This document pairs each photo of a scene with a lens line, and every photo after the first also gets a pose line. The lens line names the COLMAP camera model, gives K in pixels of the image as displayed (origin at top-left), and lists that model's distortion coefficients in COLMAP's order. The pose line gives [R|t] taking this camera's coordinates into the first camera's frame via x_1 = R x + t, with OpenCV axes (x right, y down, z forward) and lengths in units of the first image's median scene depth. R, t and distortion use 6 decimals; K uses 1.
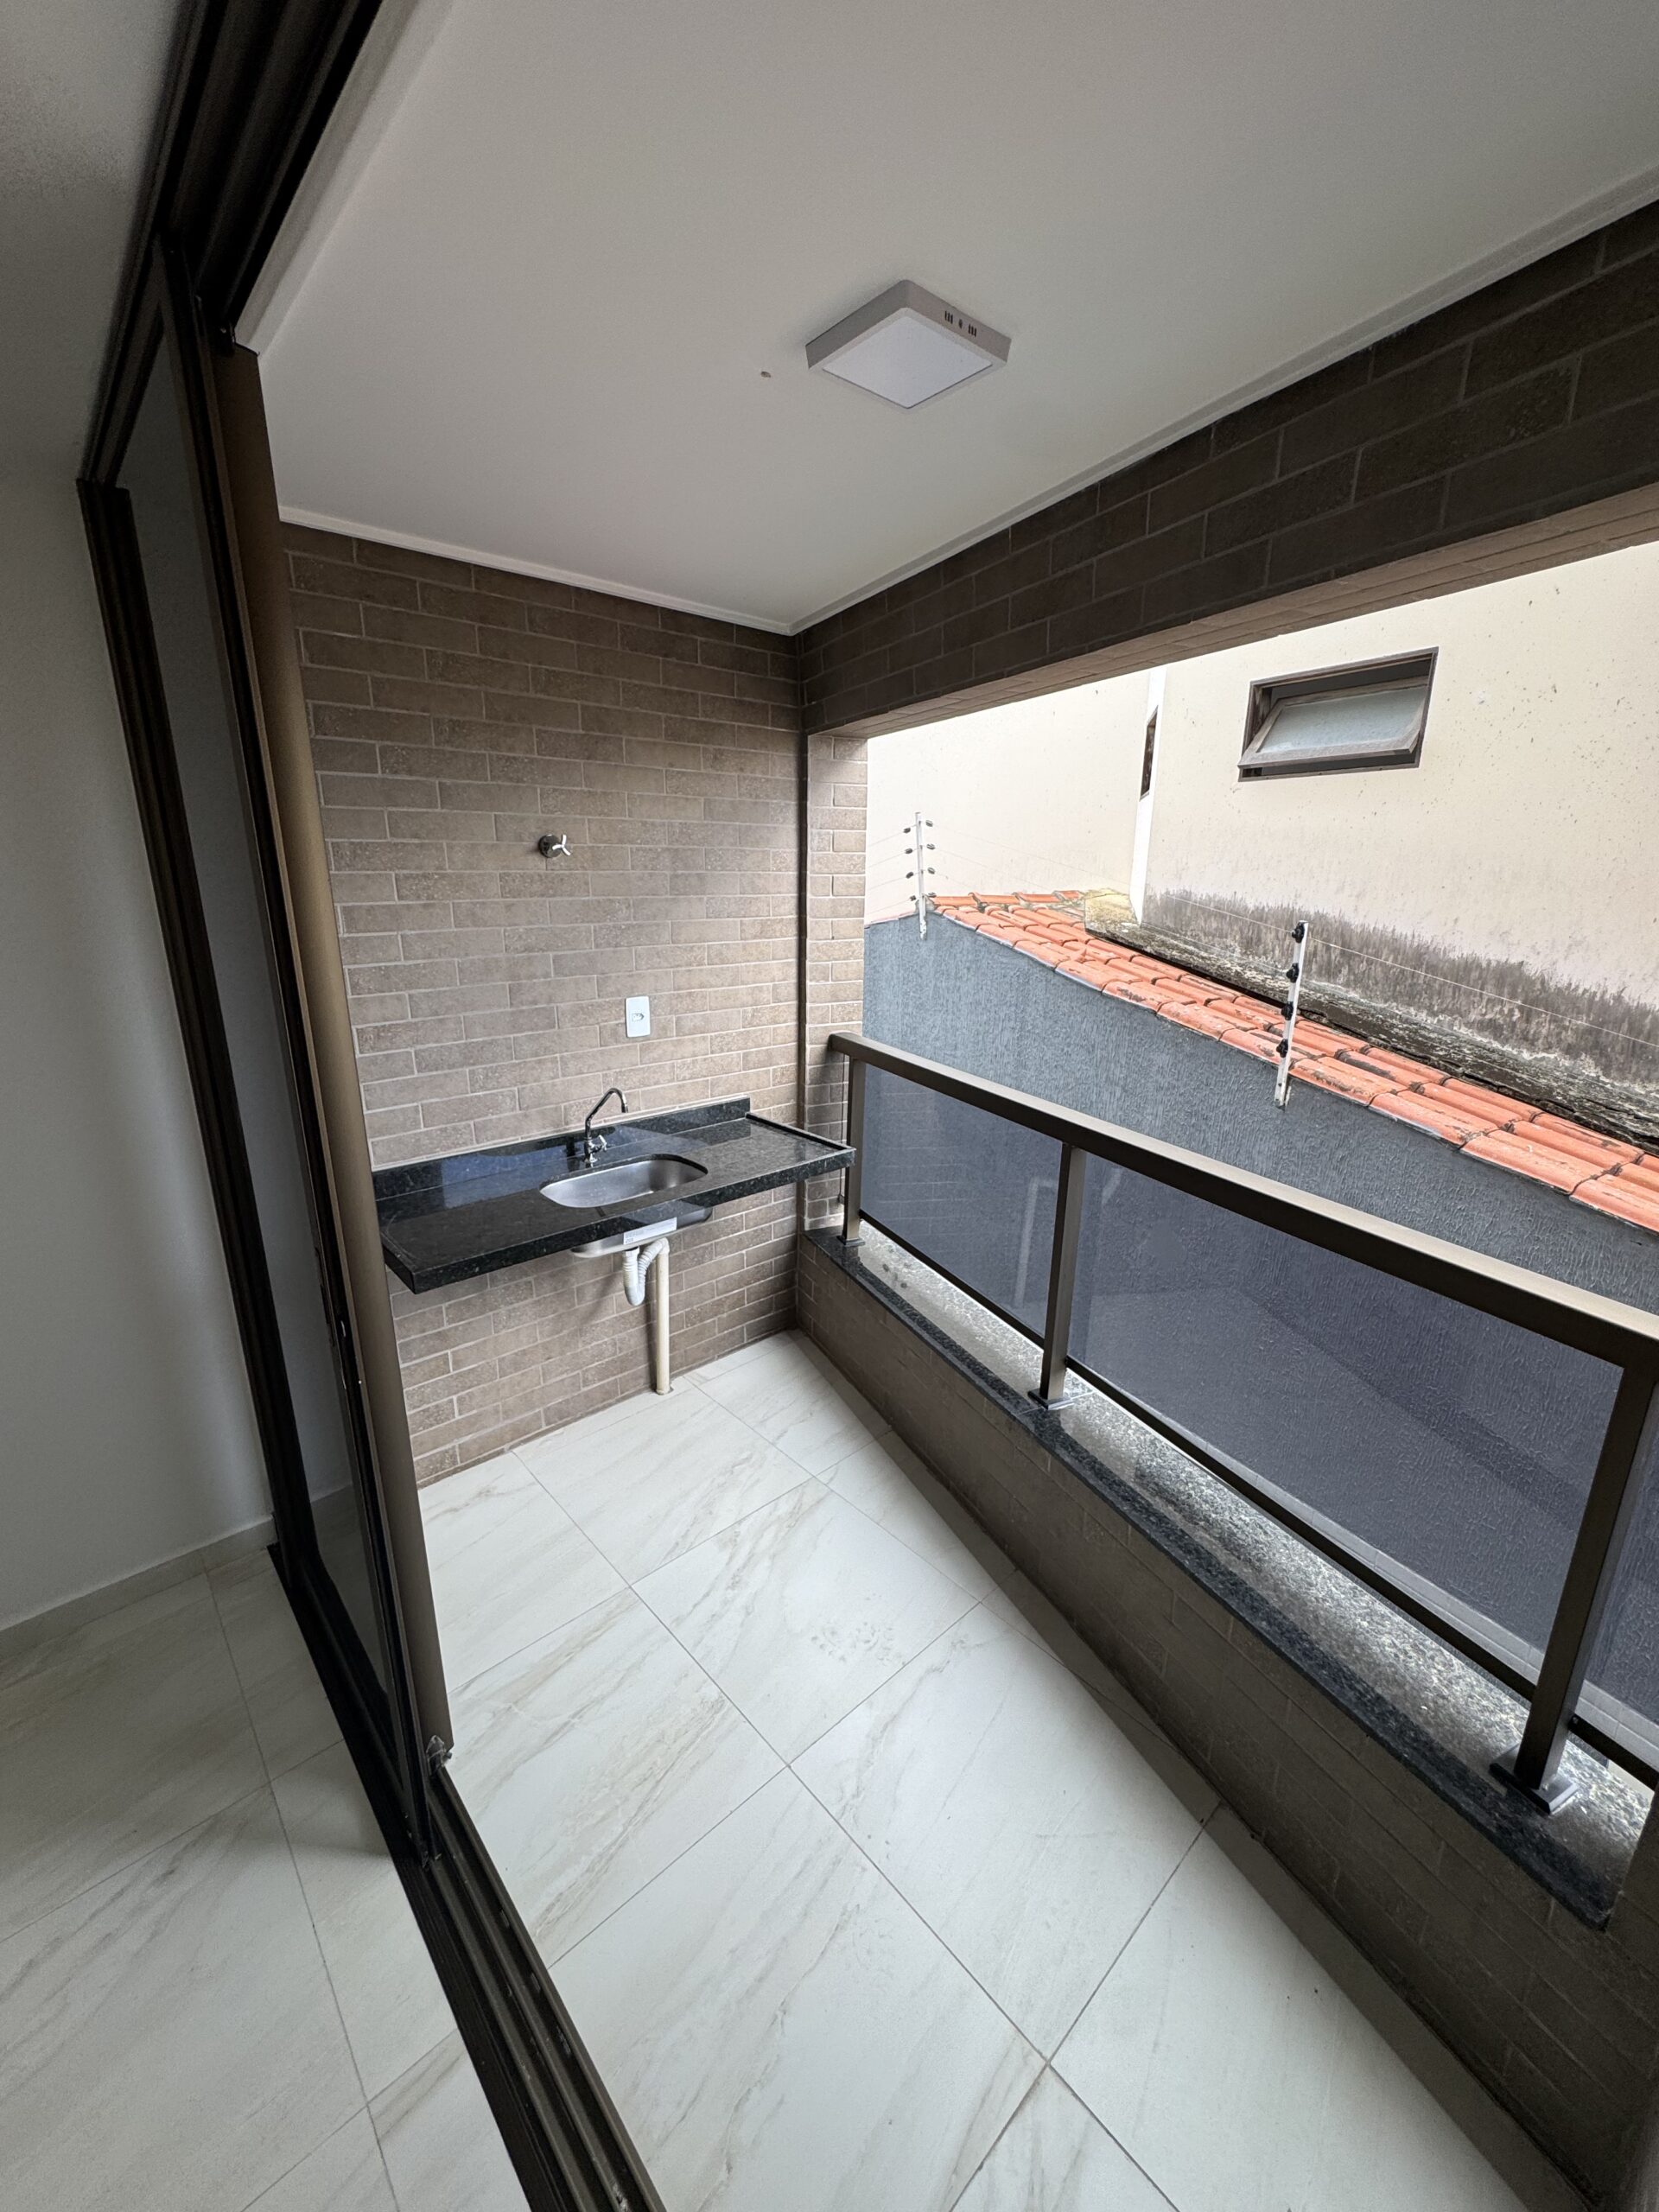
lens RADIAL K [[888.5, 0, 831.6], [0, 888.5, 1108.9], [0, 0, 1]] dist [-0.013496, 0.003522]
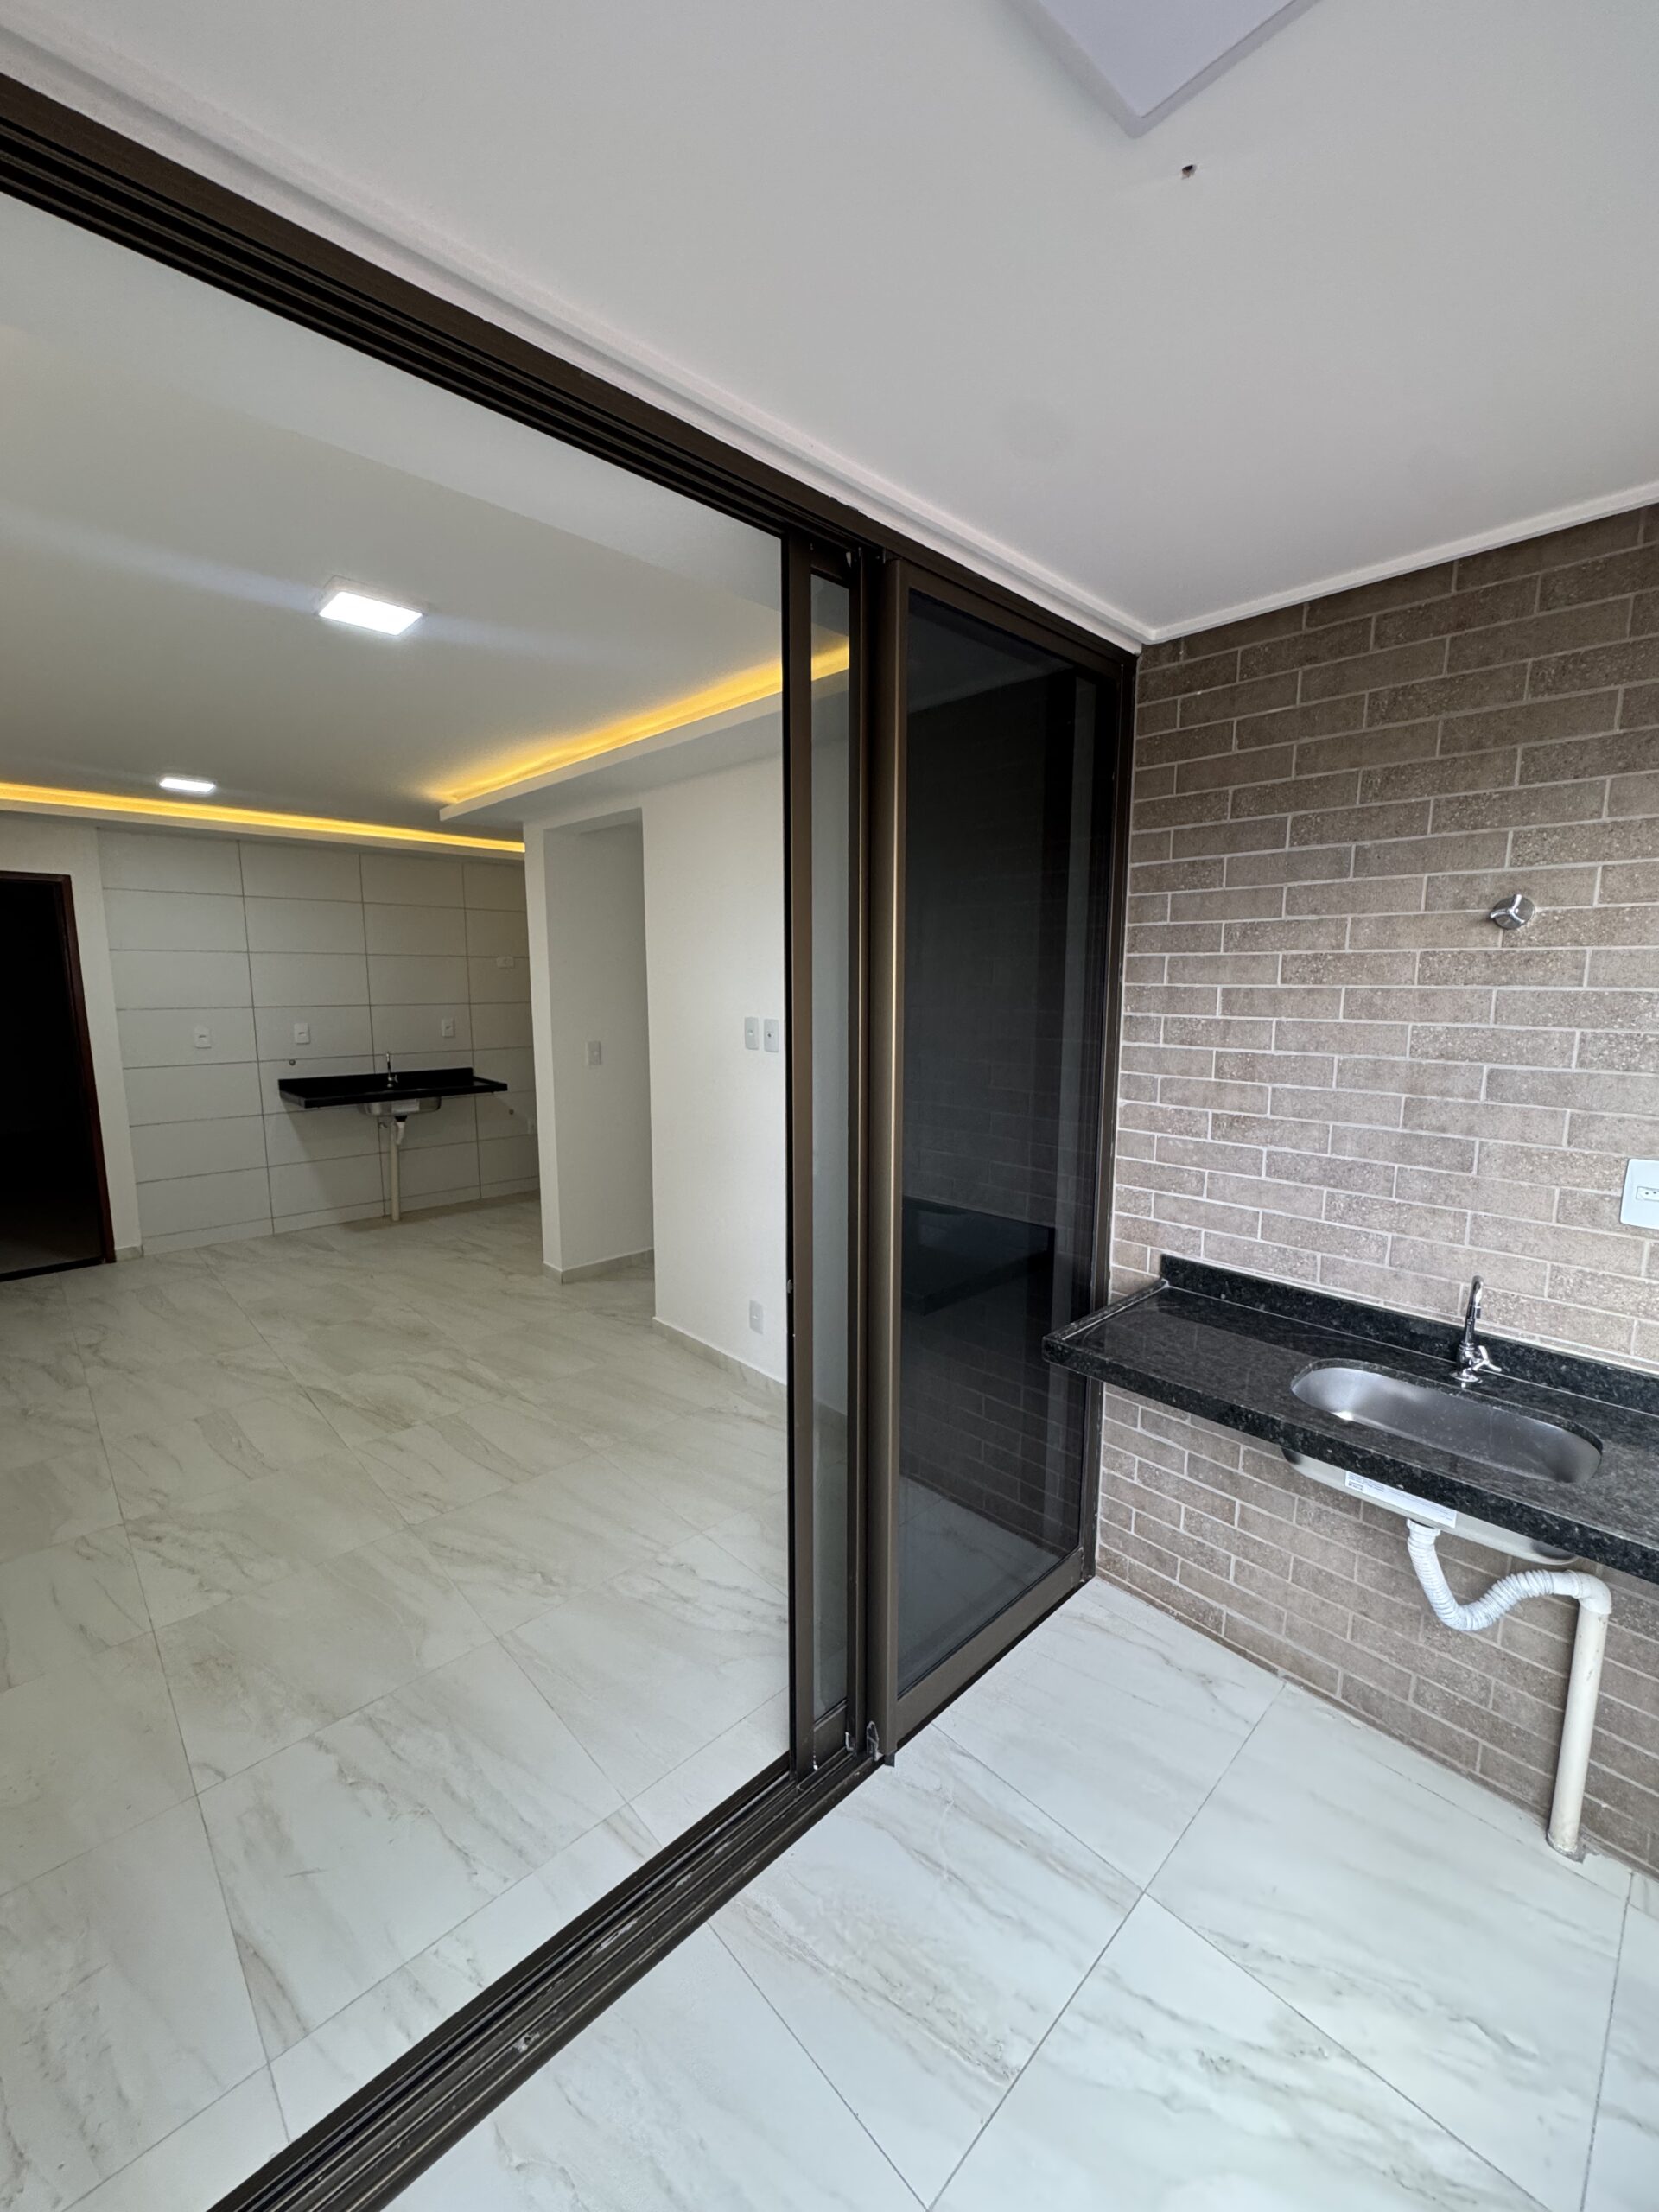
lens RADIAL K [[888.5, 0, 834.7], [0, 888.5, 1105.0], [0, 0, 1]] dist [-0.013496, 0.003522]
pose [[0.010024, 0.135050, -0.990788, 0.385049], [-0.267991, 0.954953, 0.127454, -0.103925], [0.963369, 0.264245, 0.045765, 0.518478]]
